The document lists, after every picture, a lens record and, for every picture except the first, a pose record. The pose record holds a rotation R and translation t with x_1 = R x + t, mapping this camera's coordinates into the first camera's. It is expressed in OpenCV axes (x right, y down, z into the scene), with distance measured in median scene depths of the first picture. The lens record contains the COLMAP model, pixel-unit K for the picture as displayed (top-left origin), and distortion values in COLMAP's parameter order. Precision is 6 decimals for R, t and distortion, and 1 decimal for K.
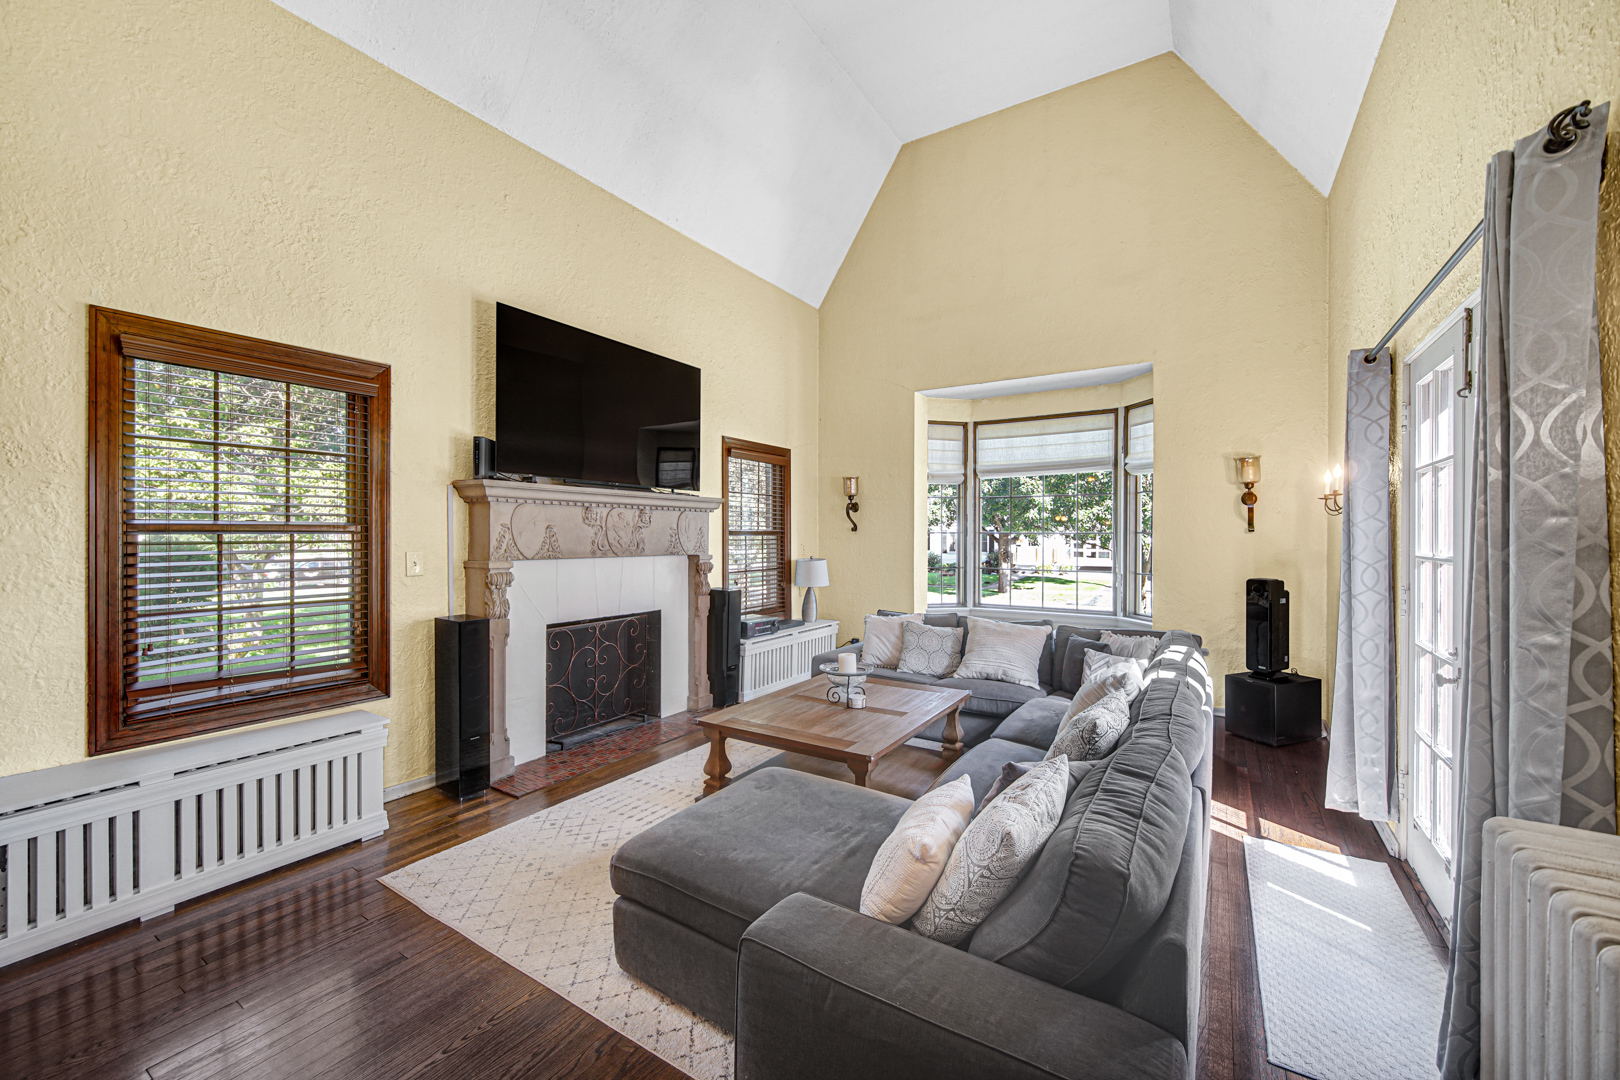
lens RADIAL K [[640.7, 0, 810.0], [0, 640.7, 540.0], [0, 0, 1]] dist [-0.000246, -0.000057]
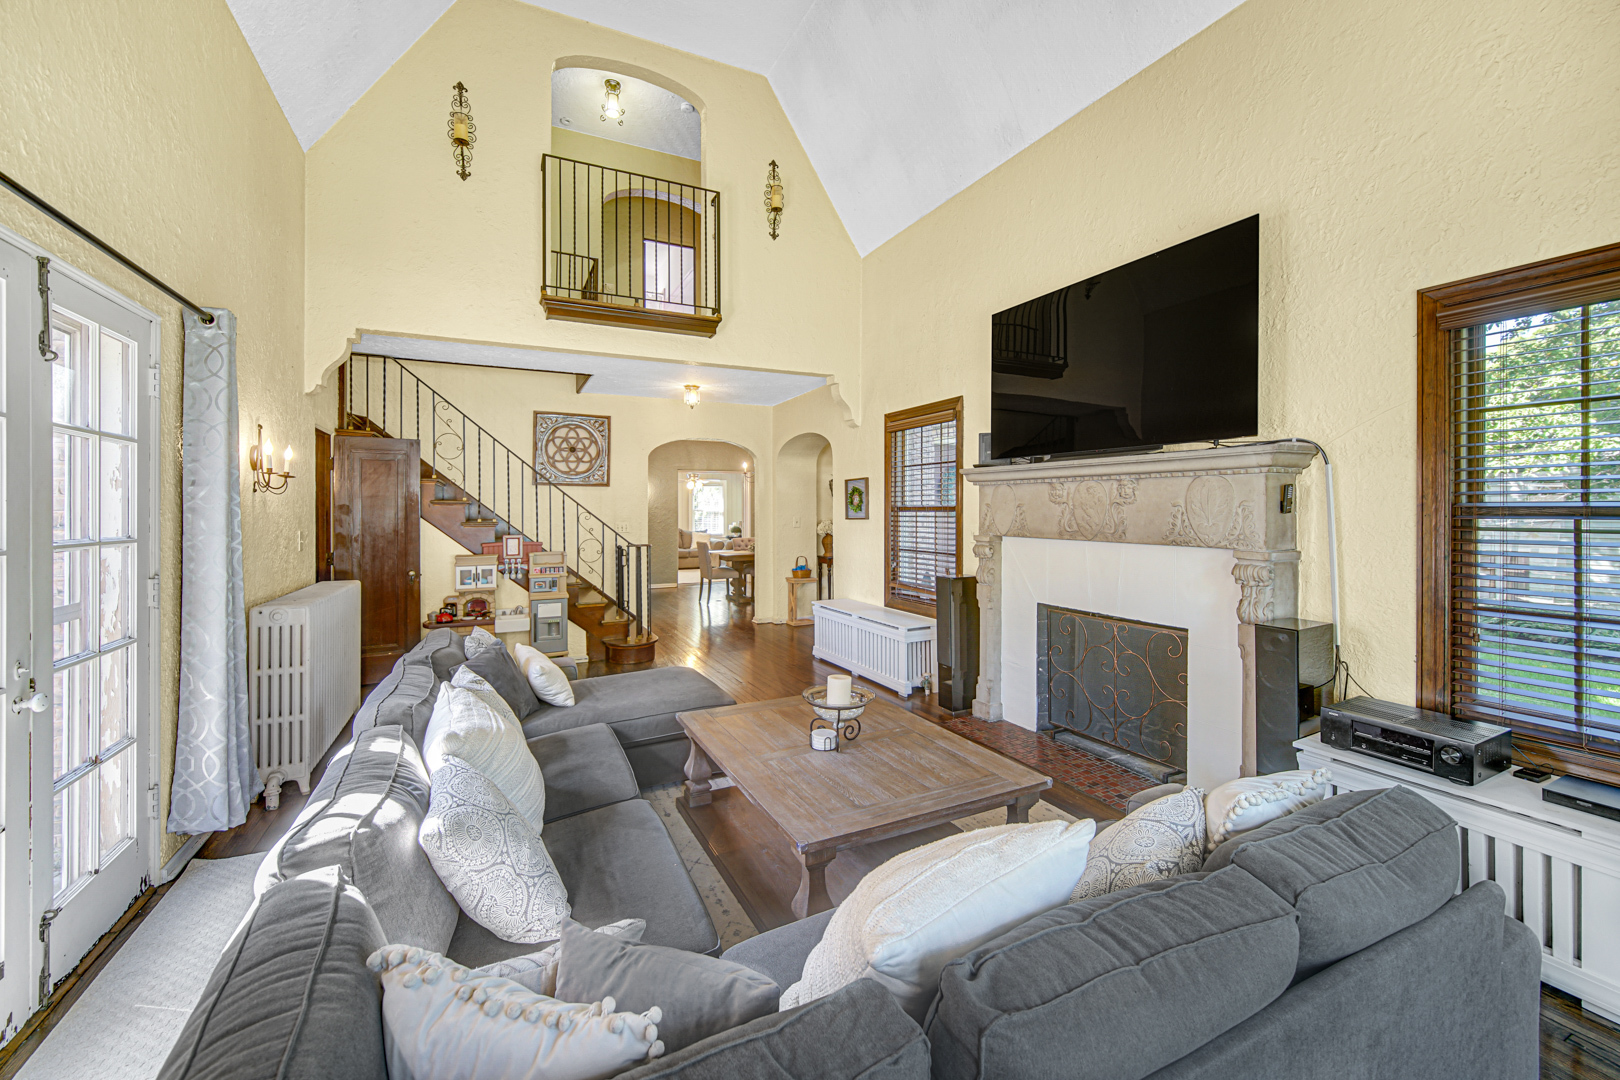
lens RADIAL K [[653.7, 0, 811.2], [0, 653.7, 503.3], [0, 0, 1]] dist [-0.000507, -0.000086]
pose [[-0.512657, -0.006868, -0.858566, 0.633995], [-0.005438, 0.999974, -0.004752, -0.016639], [0.858576, 0.002233, -0.512681, 1.195478]]
